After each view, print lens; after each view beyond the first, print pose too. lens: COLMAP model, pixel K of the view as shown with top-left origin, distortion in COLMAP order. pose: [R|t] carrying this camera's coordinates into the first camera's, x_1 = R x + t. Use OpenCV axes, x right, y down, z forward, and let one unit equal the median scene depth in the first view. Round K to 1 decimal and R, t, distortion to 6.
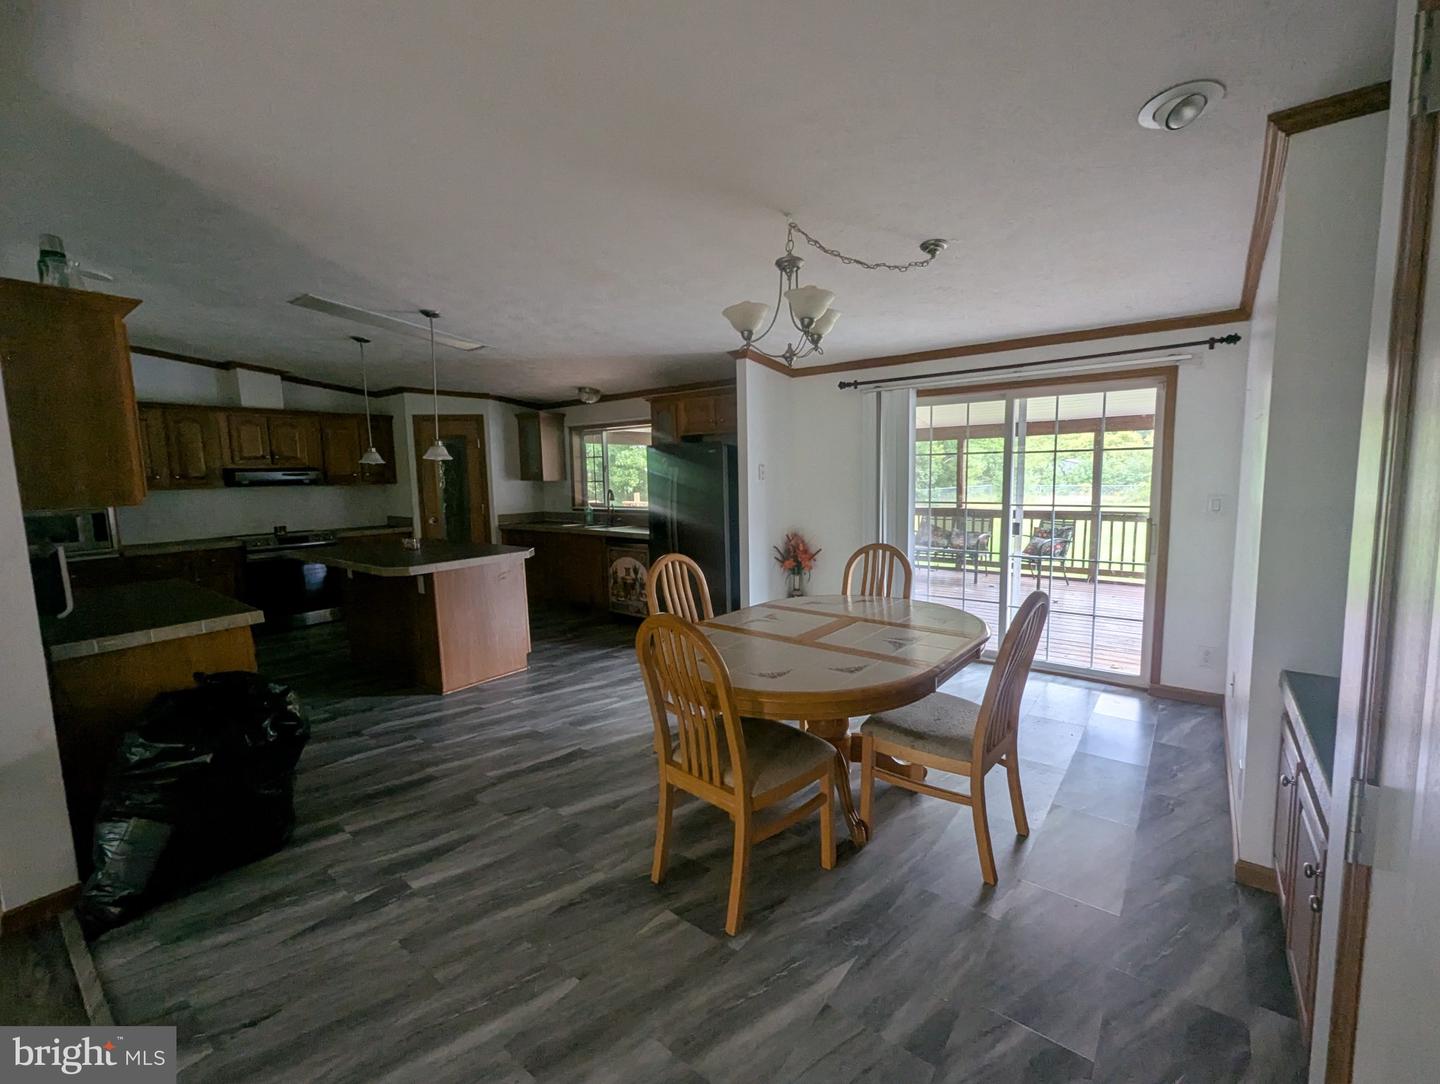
lens RADIAL K [[613.4, 0, 732.8], [0, 613.4, 541.7], [0, 0, 1]] dist [0.009758, 0.001646]
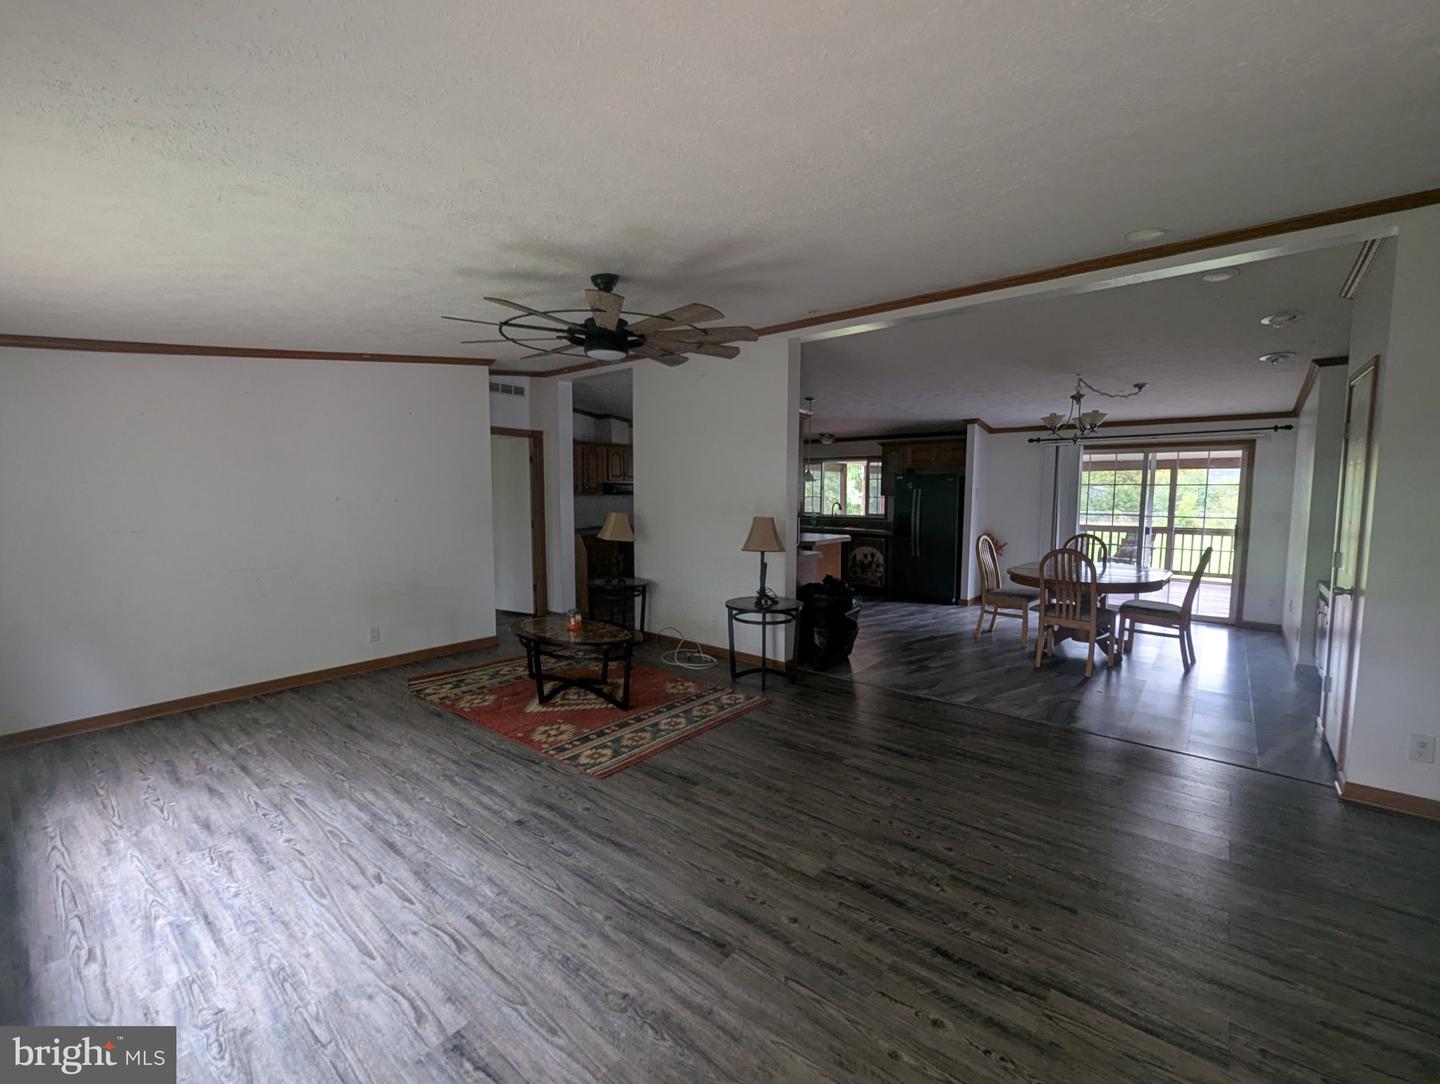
lens RADIAL K [[613.4, 0, 715.3], [0, 613.4, 541.7], [0, 0, 1]] dist [0.009758, 0.001646]
pose [[0.998987, 0.026429, -0.036413, -0.496607], [-0.027556, 0.999146, -0.030800, 0.070987], [0.035568, 0.031772, 0.998862, -0.540669]]
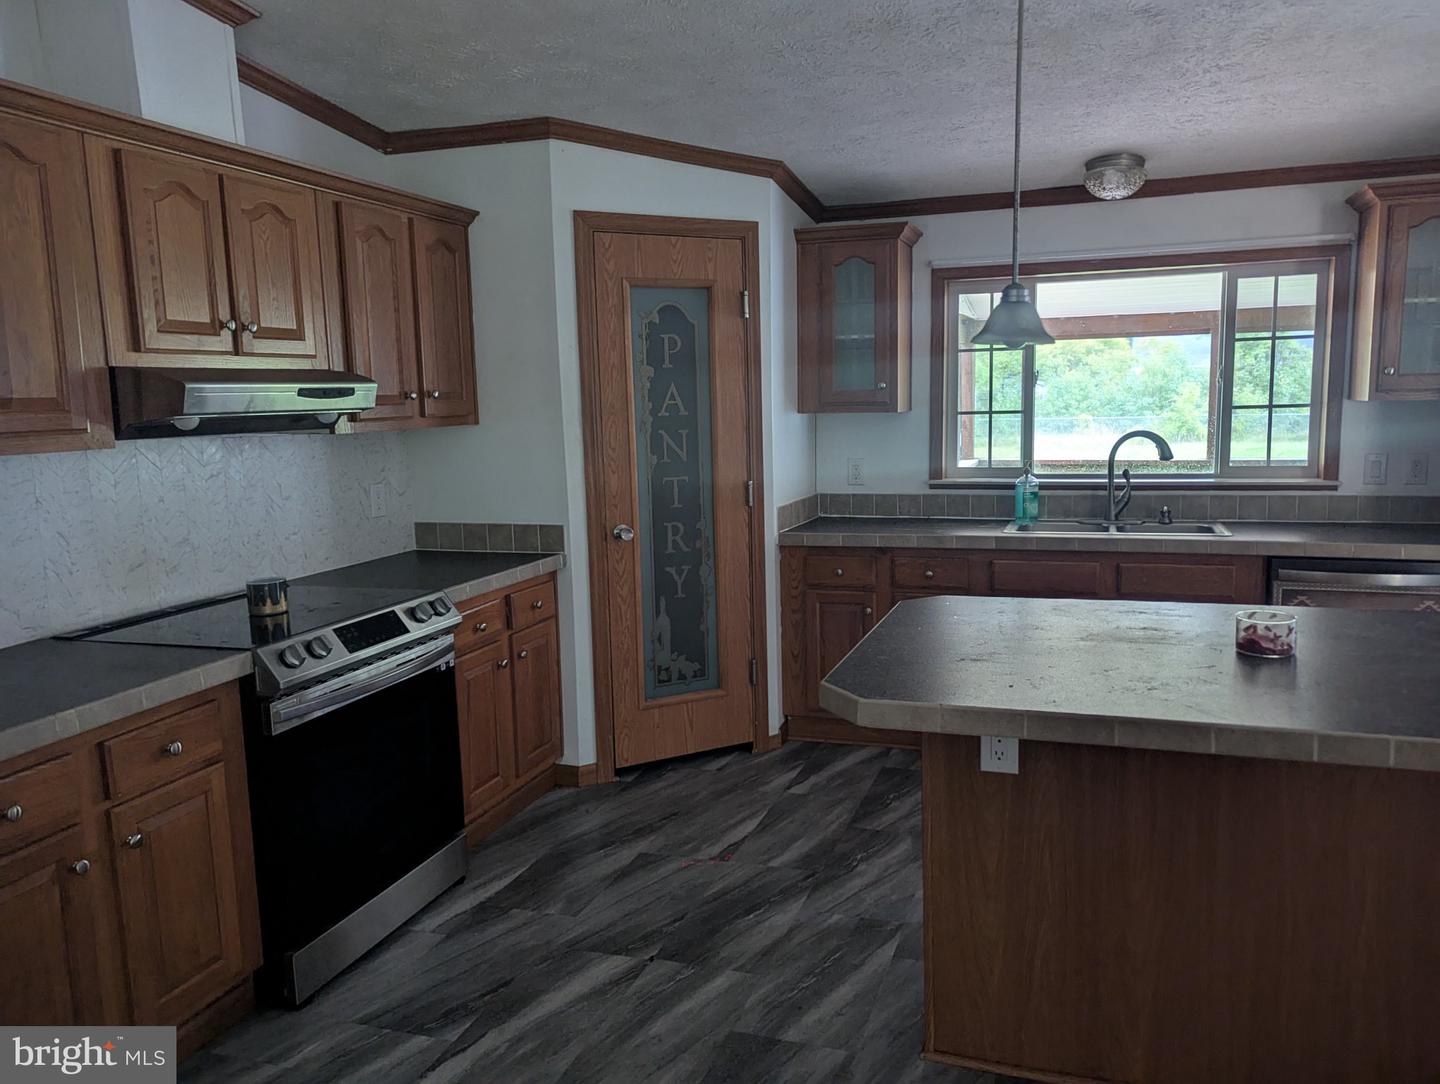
lens RADIAL K [[1013.3, 0, 724.0], [0, 1013.3, 541.1], [0, 0, 1]] dist [-0.030153, -0.002157]
pose [[0.945970, -0.050713, 0.320265, -0.741919], [0.045350, 0.998678, 0.024186, -0.049145], [-0.321068, -0.008355, 0.947019, 0.556861]]
